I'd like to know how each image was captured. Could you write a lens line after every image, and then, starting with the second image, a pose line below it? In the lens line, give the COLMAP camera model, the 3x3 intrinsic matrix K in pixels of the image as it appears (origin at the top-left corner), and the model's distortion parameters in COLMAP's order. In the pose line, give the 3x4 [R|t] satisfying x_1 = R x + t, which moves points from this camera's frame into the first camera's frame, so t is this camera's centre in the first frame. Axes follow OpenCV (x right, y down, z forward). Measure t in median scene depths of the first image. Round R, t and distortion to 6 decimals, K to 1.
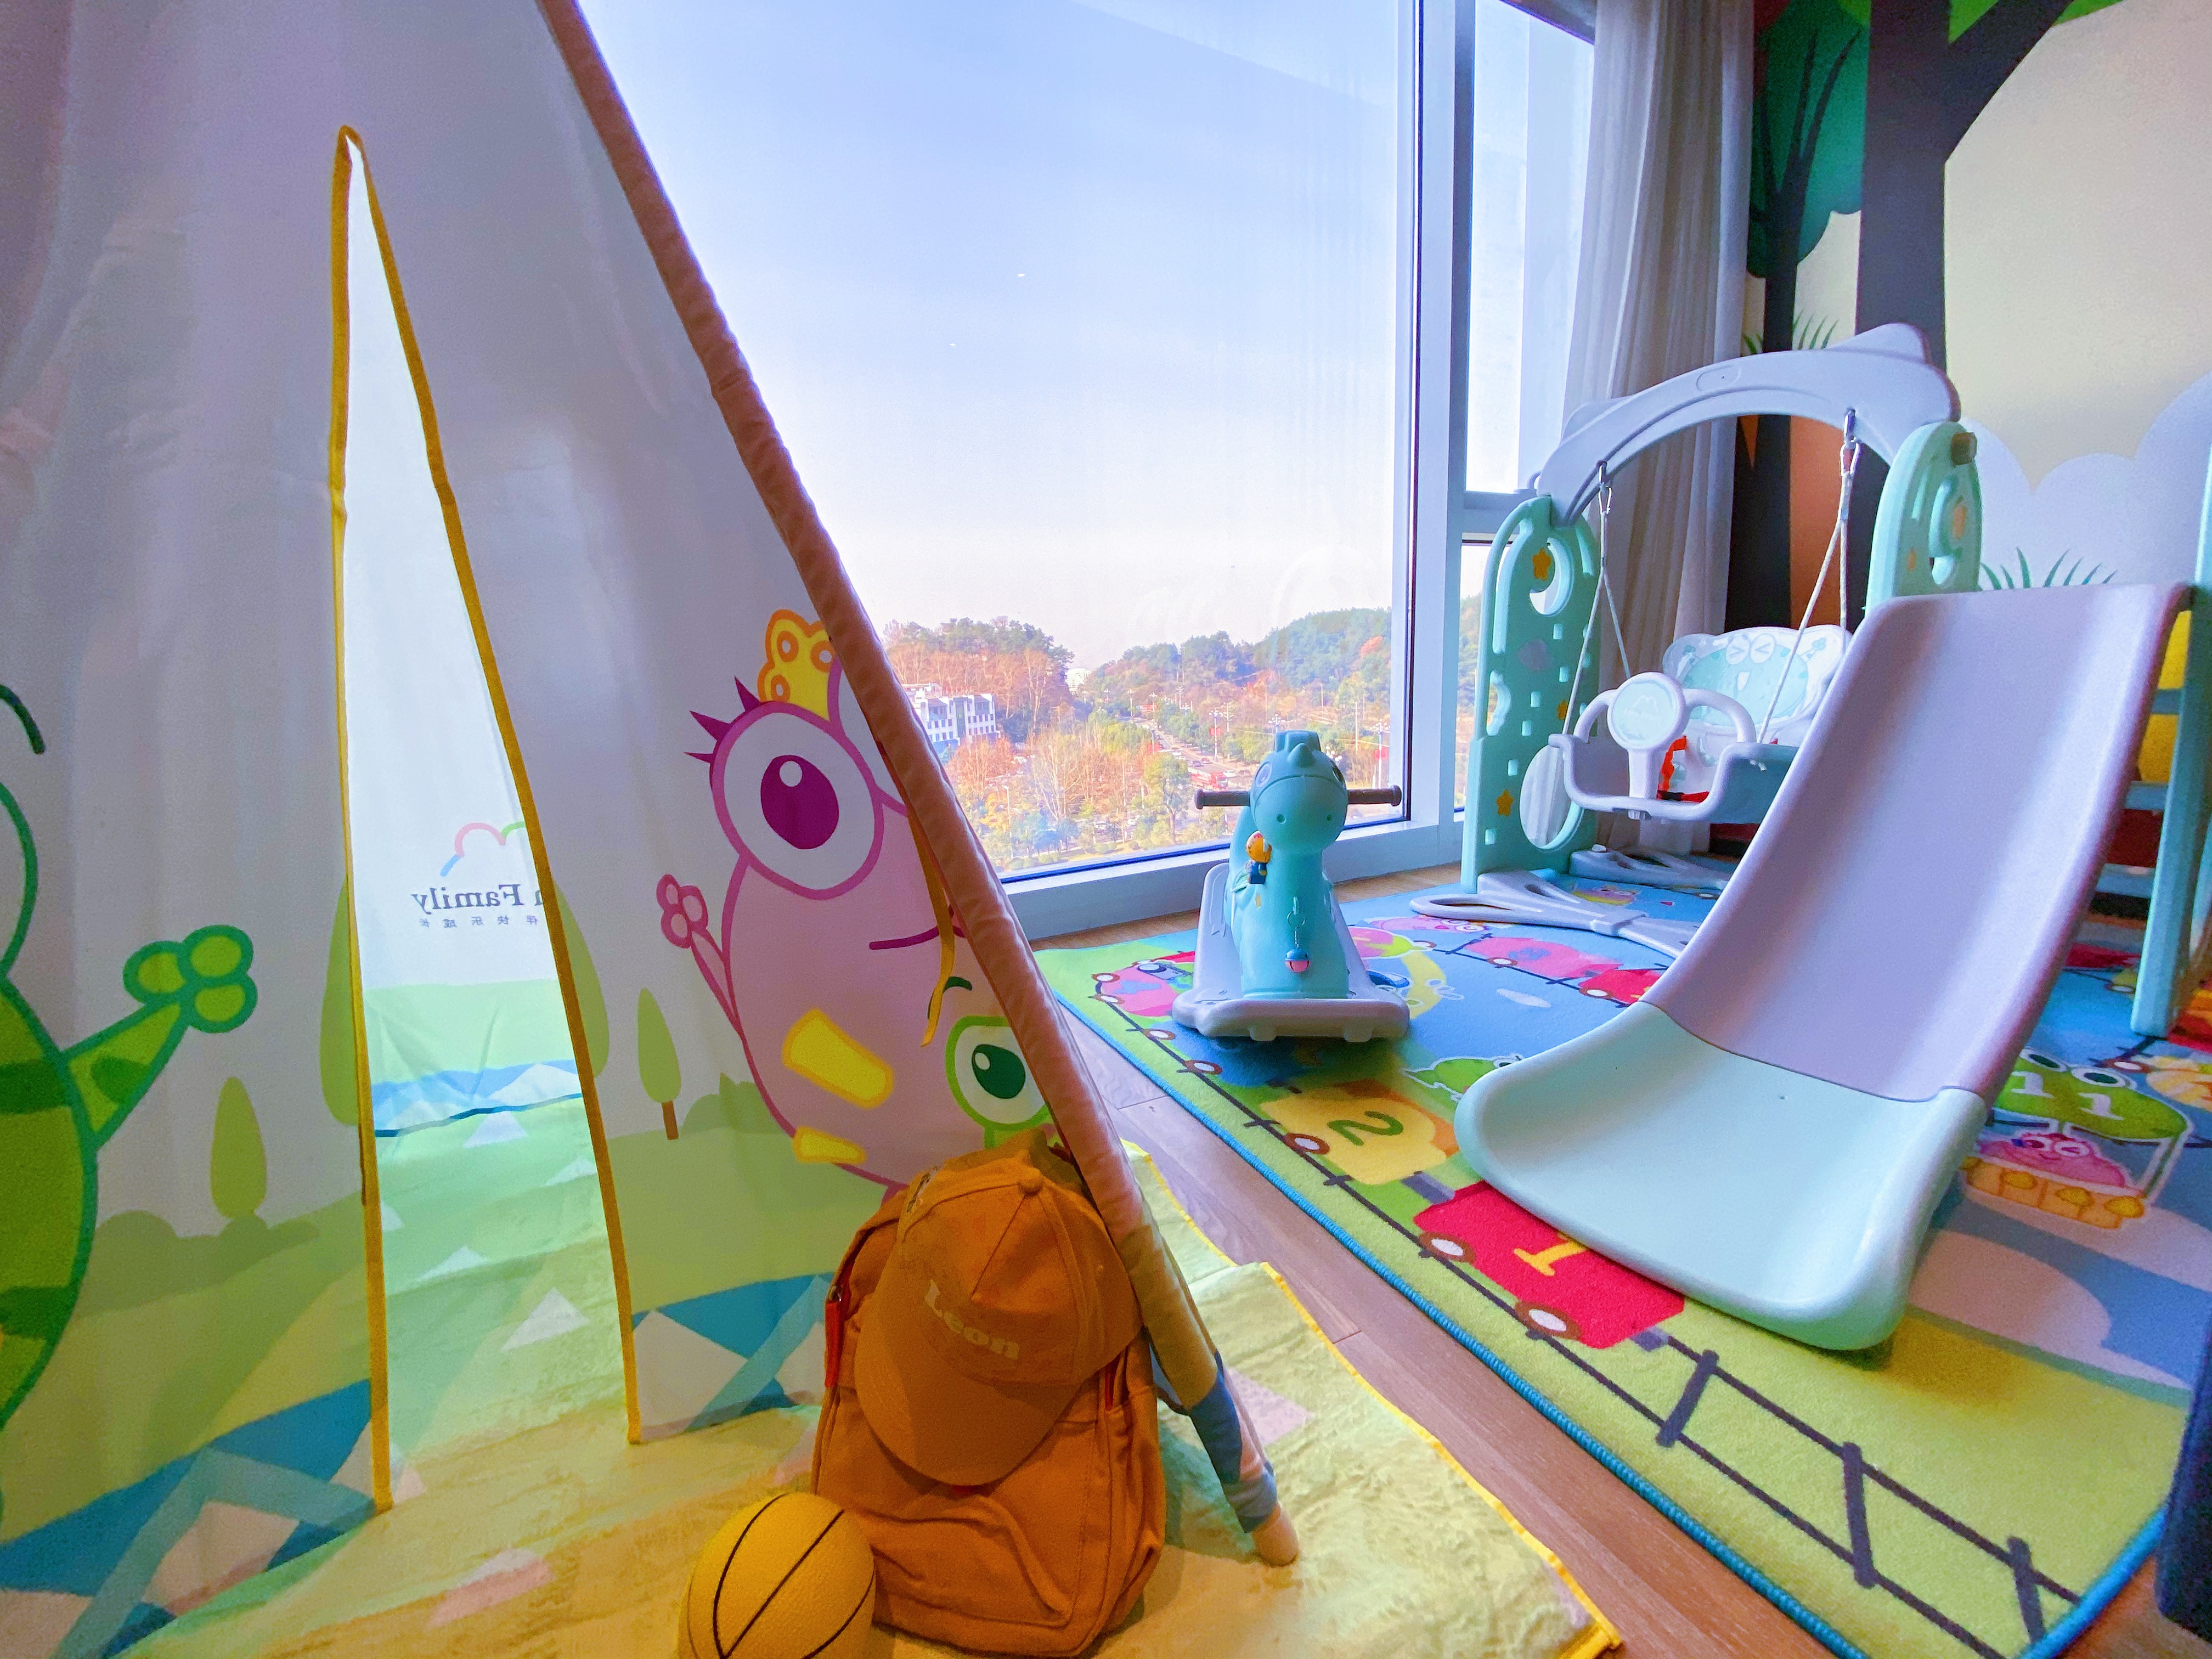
lens RADIAL K [[897.6, 0, 1113.8], [0, 897.6, 833.2], [0, 0, 1]] dist [0.004297, -0.012941]
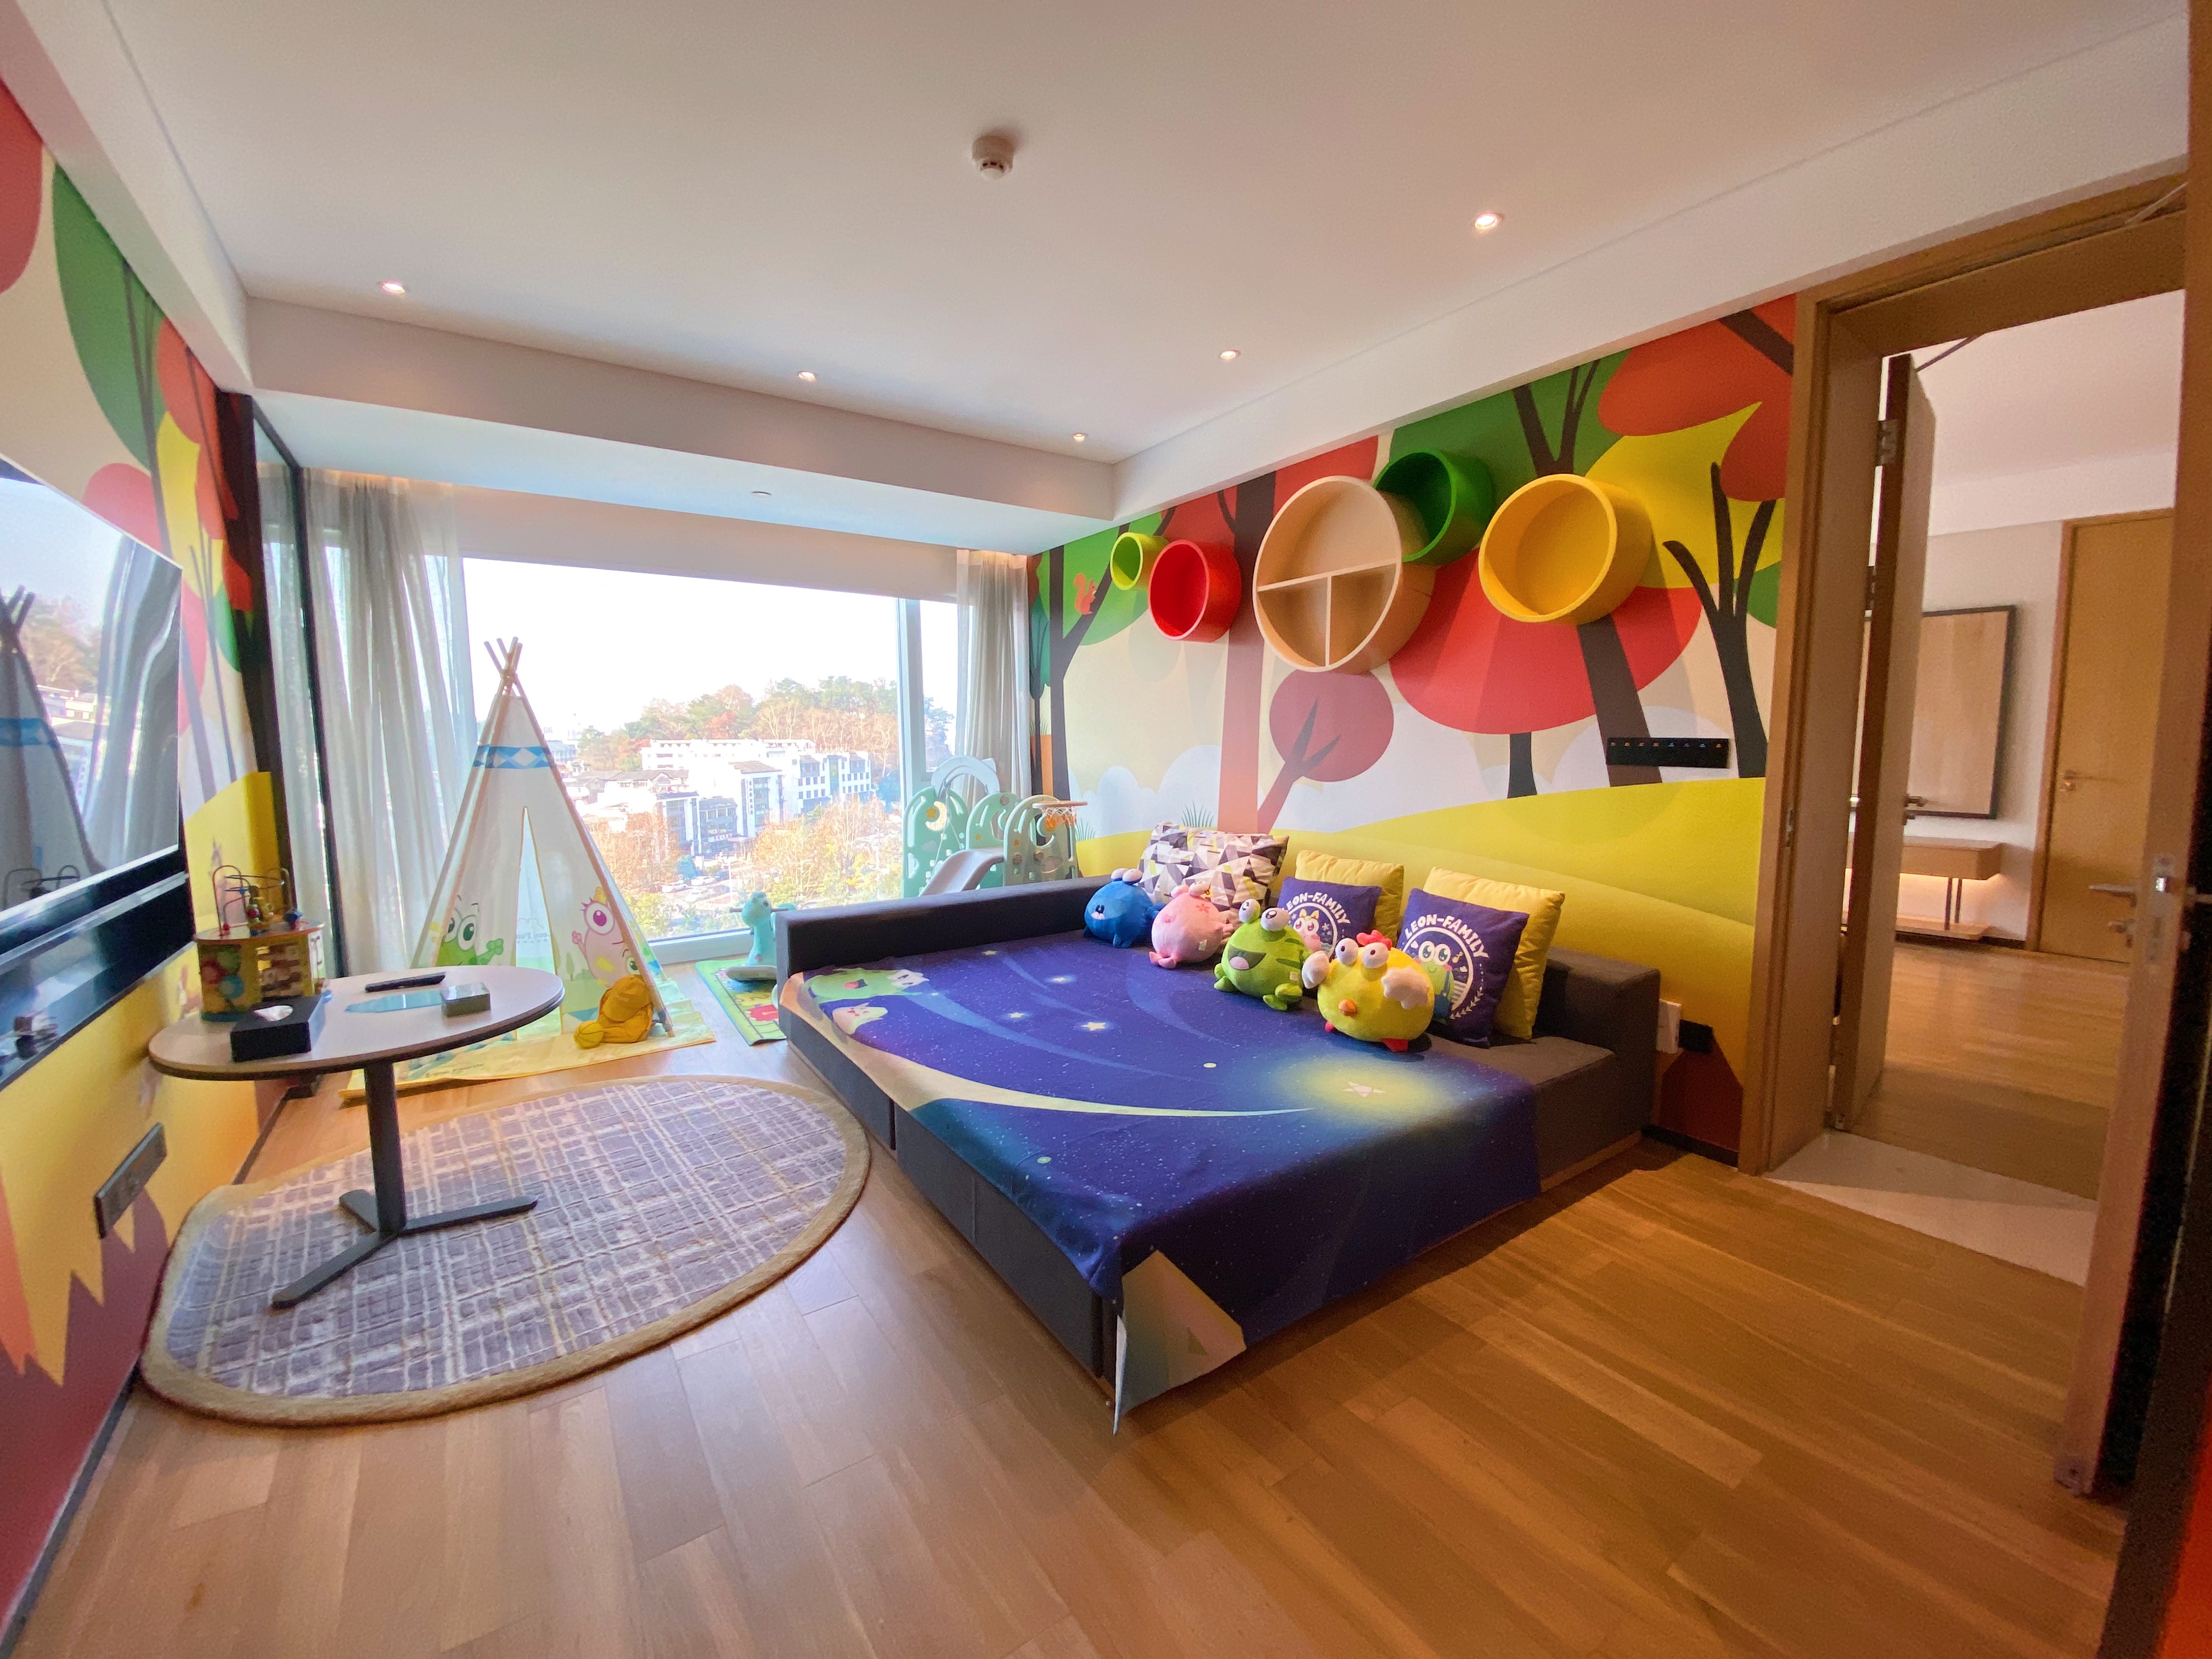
lens RADIAL K [[897.6, 0, 1134.3], [0, 897.6, 822.9], [0, 0, 1]] dist [0.004297, -0.012941]
pose [[0.988108, 0.020044, 0.152451, 0.910184], [-0.007799, 0.996724, -0.080499, -0.087426], [-0.153565, 0.078353, 0.985027, -2.228709]]
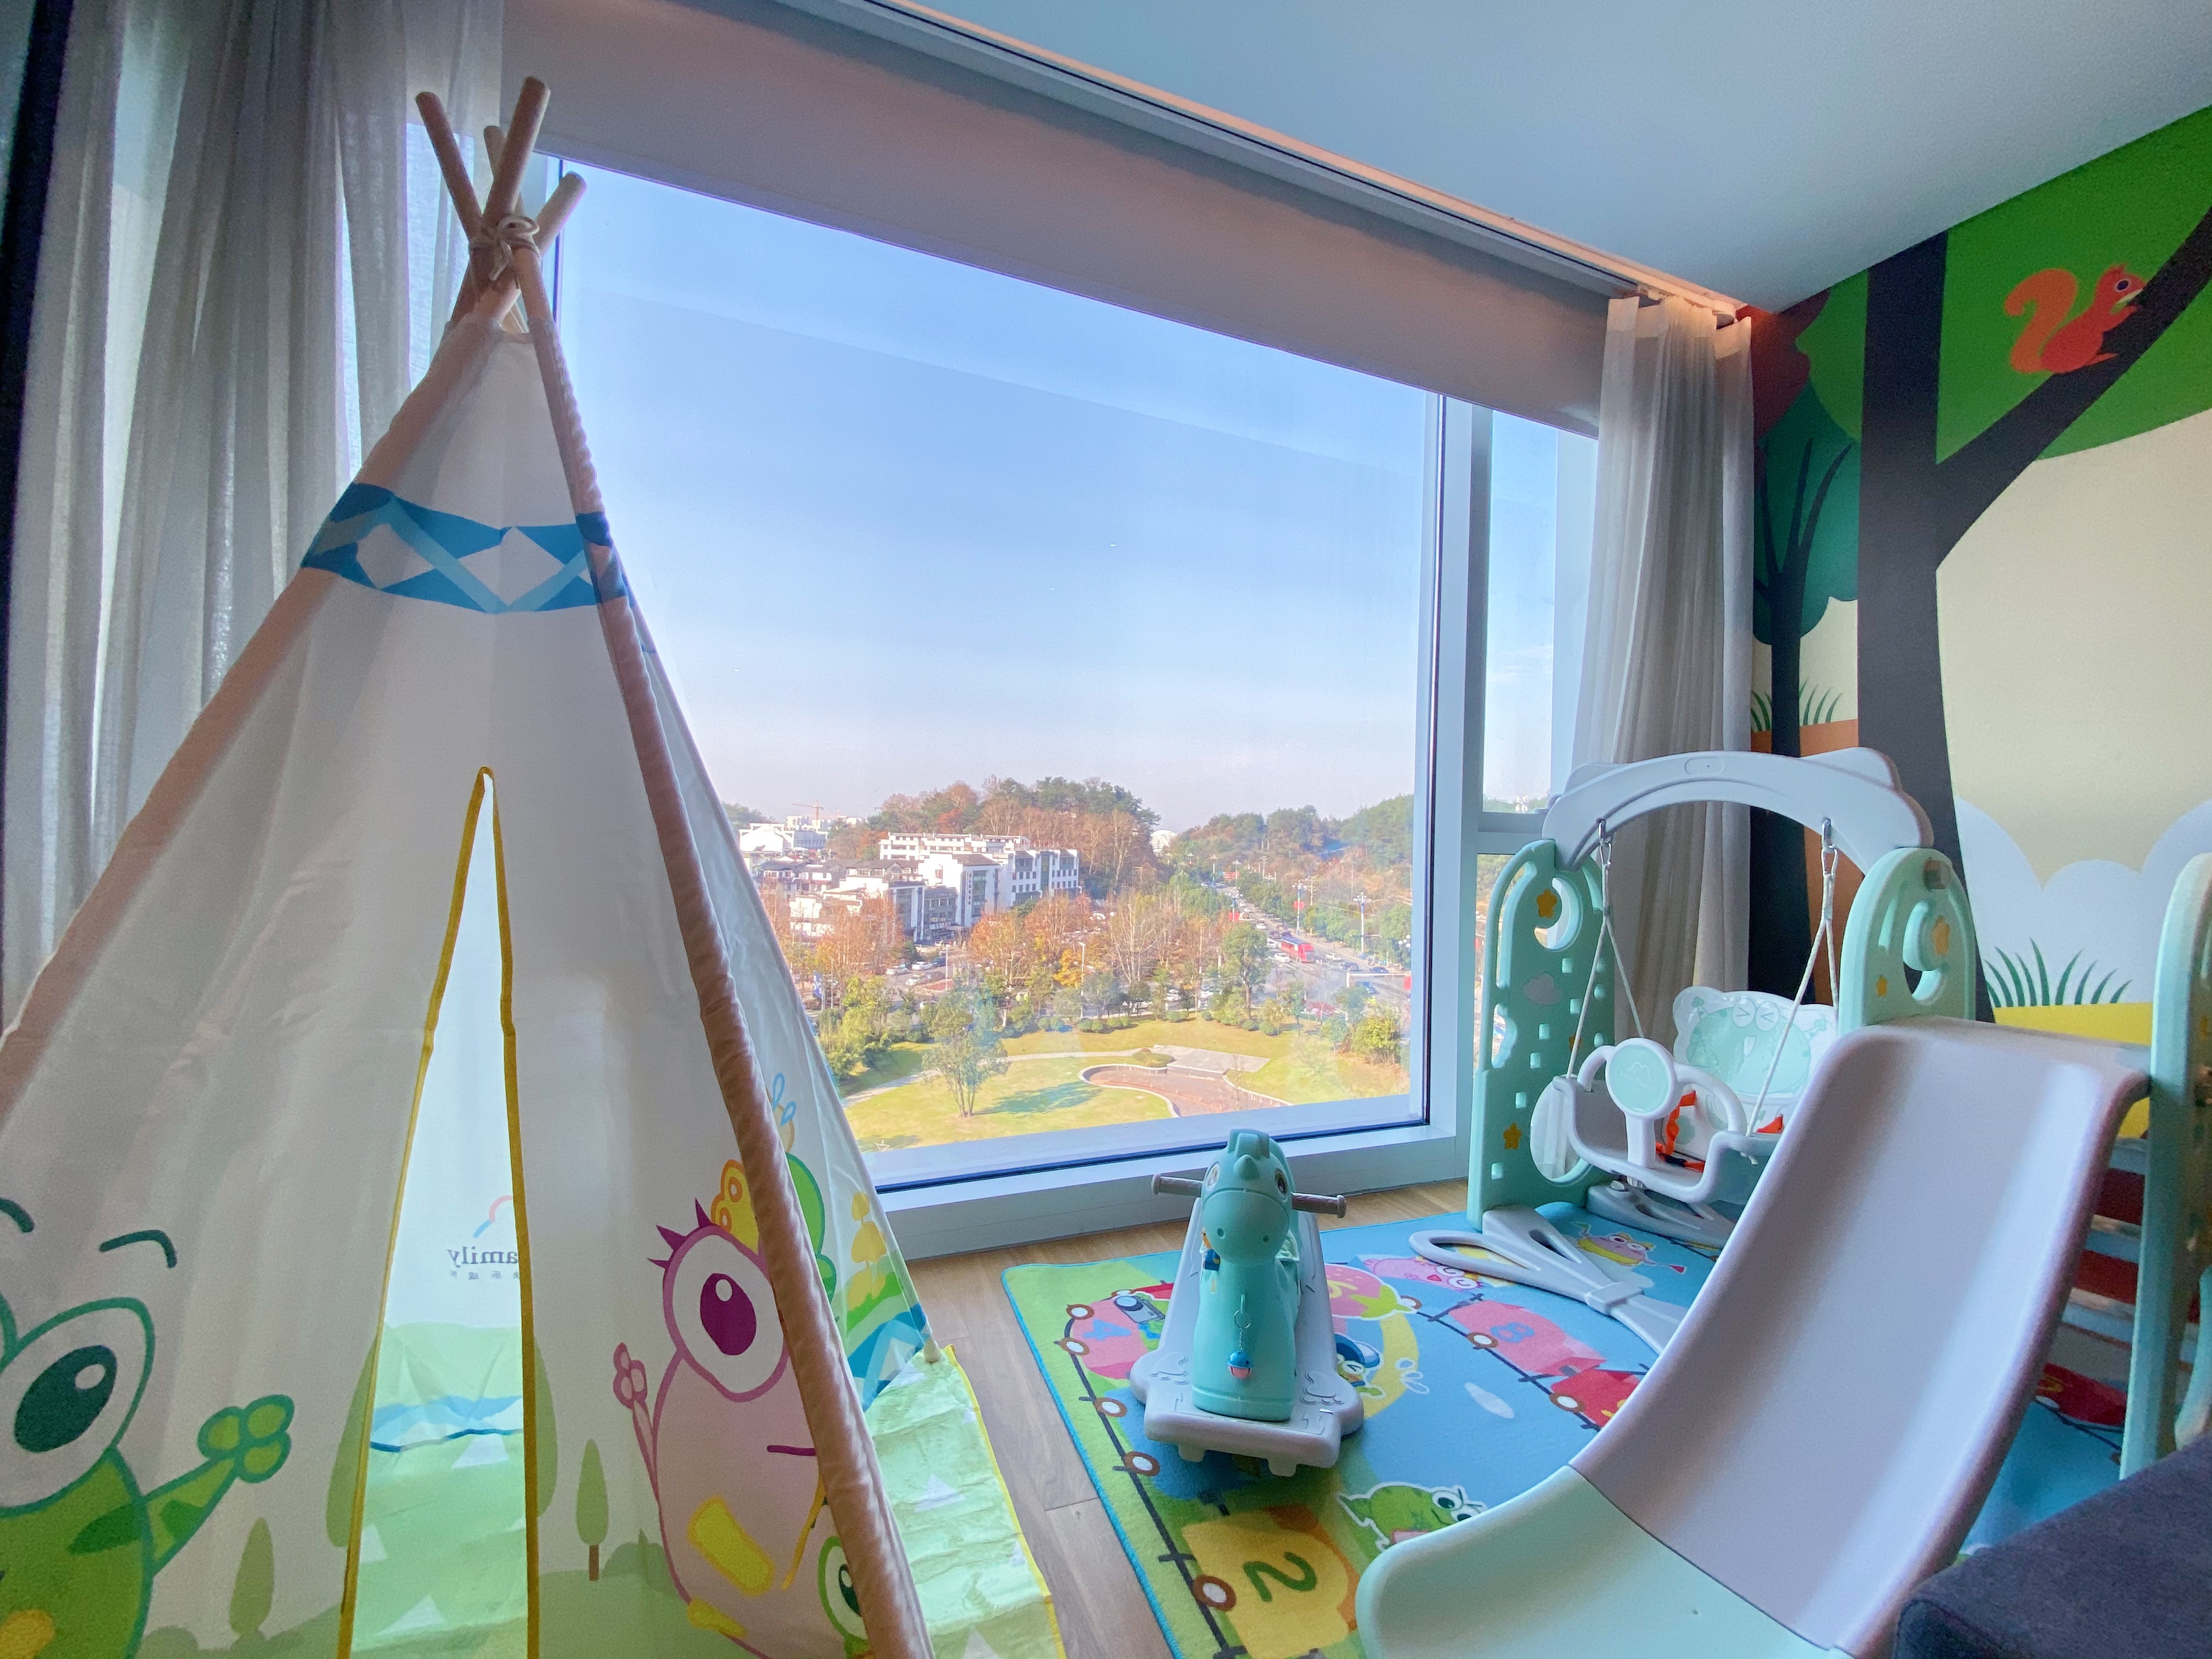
lens RADIAL K [[897.6, 0, 1103.2], [0, 897.6, 825.4], [0, 0, 1]] dist [0.004297, -0.012941]
pose [[0.992005, 0.066813, -0.107059, 0.098628], [-0.085483, 0.979836, -0.180591, -0.212469], [0.092835, 0.188299, 0.977714, -0.107610]]
